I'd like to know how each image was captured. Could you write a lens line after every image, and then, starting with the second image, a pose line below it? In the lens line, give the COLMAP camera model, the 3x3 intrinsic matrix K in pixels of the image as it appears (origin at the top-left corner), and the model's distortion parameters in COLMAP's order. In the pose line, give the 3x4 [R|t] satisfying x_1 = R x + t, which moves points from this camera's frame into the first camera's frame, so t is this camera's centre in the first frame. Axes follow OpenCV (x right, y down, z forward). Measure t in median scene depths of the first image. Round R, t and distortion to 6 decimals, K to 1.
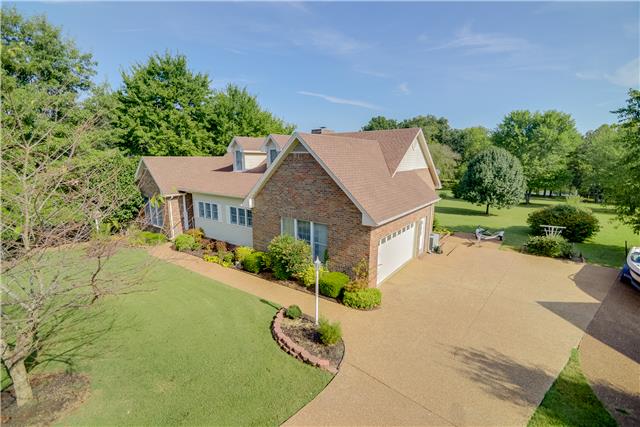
lens RADIAL K [[293.4, 0, 320.0], [0, 293.4, 213.5], [0, 0, 1]] dist [0.000075, -0.000005]
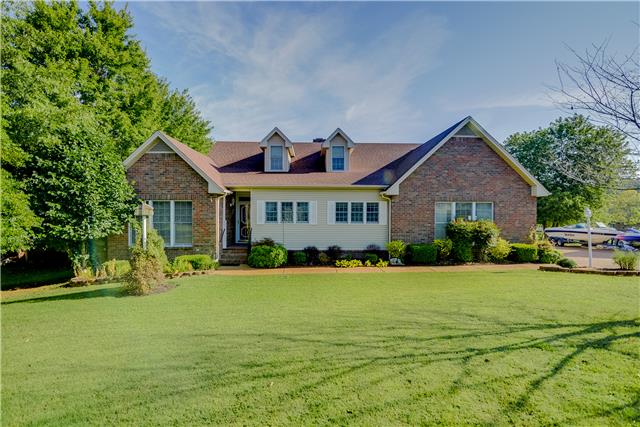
lens RADIAL K [[293.4, 0, 320.0], [0, 293.4, 213.5], [0, 0, 1]] dist [0.000075, -0.000005]
pose [[0.758933, -0.002147, 0.651165, -0.833878], [0.118323, 0.983802, -0.134661, 0.105643], [-0.640328, 0.179246, 0.746894, 0.431510]]
